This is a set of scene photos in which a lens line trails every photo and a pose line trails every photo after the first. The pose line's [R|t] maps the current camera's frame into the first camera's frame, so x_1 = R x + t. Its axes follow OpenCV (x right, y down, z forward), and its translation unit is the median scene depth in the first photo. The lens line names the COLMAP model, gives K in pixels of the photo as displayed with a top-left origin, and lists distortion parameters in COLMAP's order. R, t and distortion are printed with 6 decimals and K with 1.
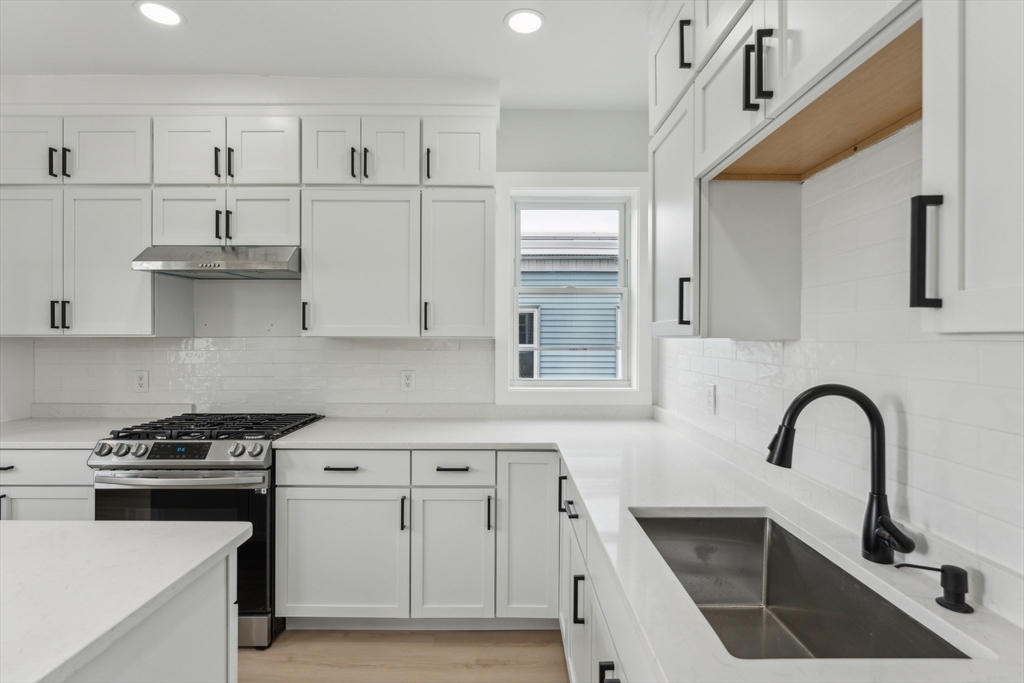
lens RADIAL K [[474.1, 0, 509.6], [0, 474.1, 337.5], [0, 0, 1]] dist [-0.001736, -0.000203]
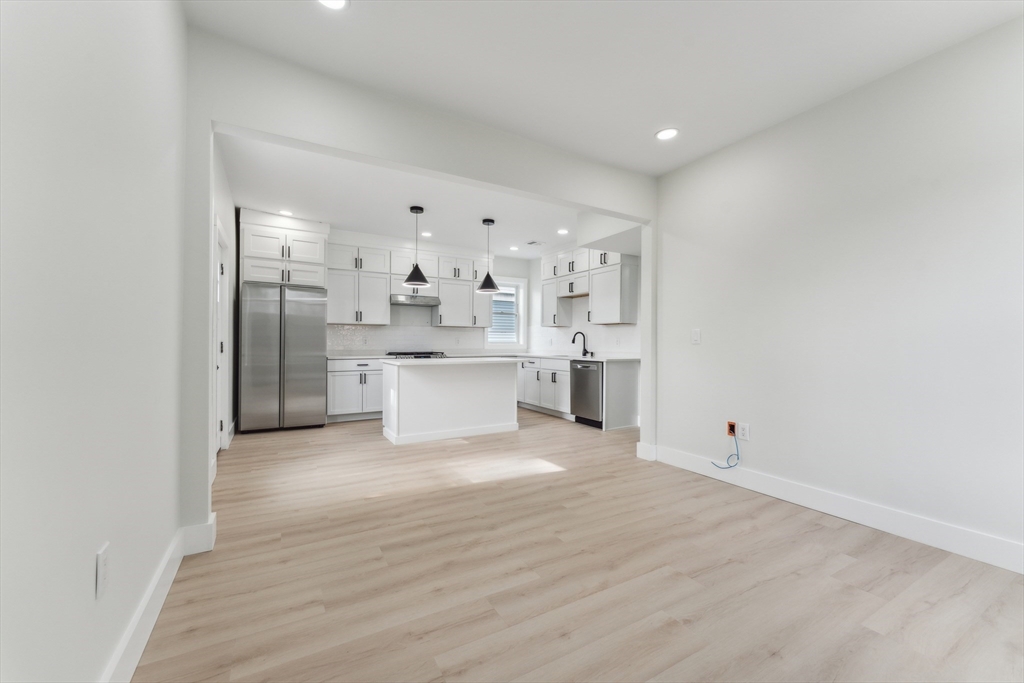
lens RADIAL K [[409.1, 0, 509.8], [0, 409.1, 345.2], [0, 0, 1]] dist [0.001359, -0.000043]
pose [[0.867379, -0.002914, 0.497640, -1.392657], [-0.001090, 0.999969, 0.007756, 0.106572], [-0.497648, -0.007269, 0.867349, -1.617542]]
